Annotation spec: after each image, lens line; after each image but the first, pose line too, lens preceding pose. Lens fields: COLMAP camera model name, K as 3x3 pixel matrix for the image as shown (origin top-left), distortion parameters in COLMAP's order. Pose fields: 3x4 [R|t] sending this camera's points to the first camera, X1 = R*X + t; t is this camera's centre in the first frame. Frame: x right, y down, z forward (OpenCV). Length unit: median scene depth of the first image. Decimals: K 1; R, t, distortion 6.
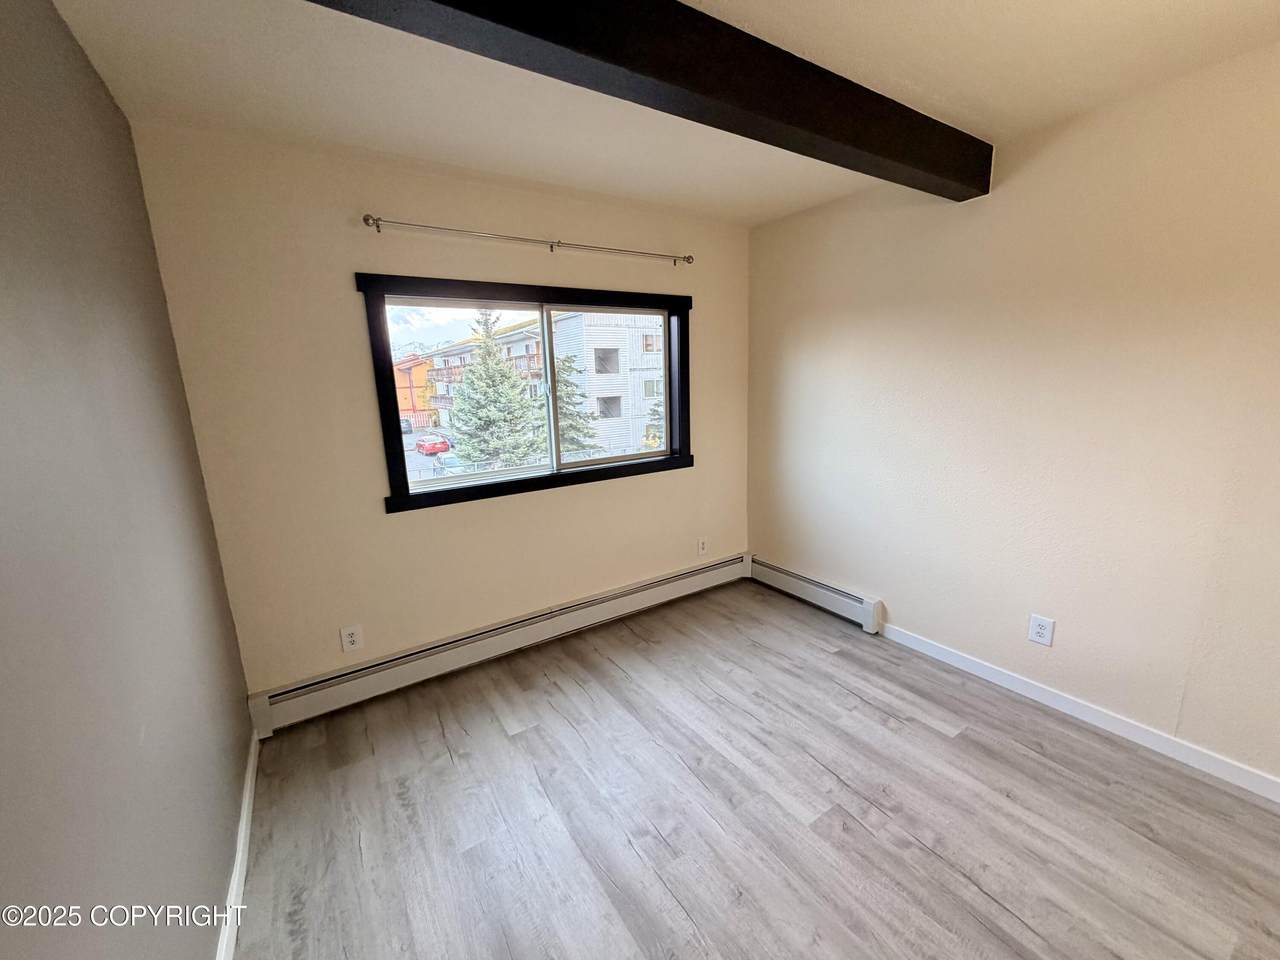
lens RADIAL K [[512.6, 0, 636.8], [0, 512.6, 481.7], [0, 0, 1]] dist [0.000094, -0.000071]
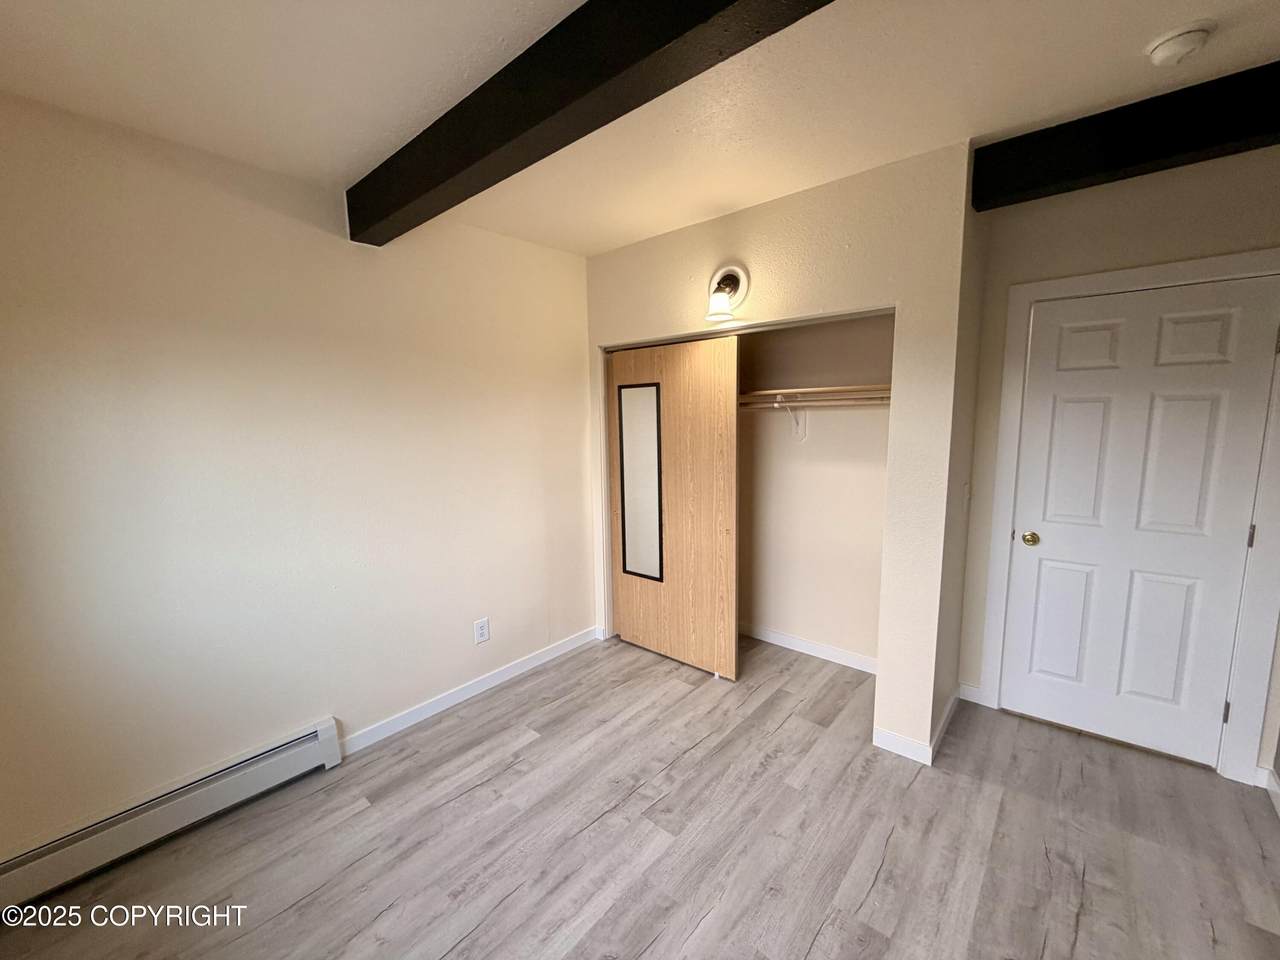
lens RADIAL K [[512.6, 0, 635.3], [0, 512.6, 481.0], [0, 0, 1]] dist [0.000094, -0.000071]
pose [[-0.269092, -0.088418, 0.959047, -0.478726], [0.218676, 0.964161, 0.150246, -0.168629], [-0.937961, 0.250151, -0.240113, 0.939207]]
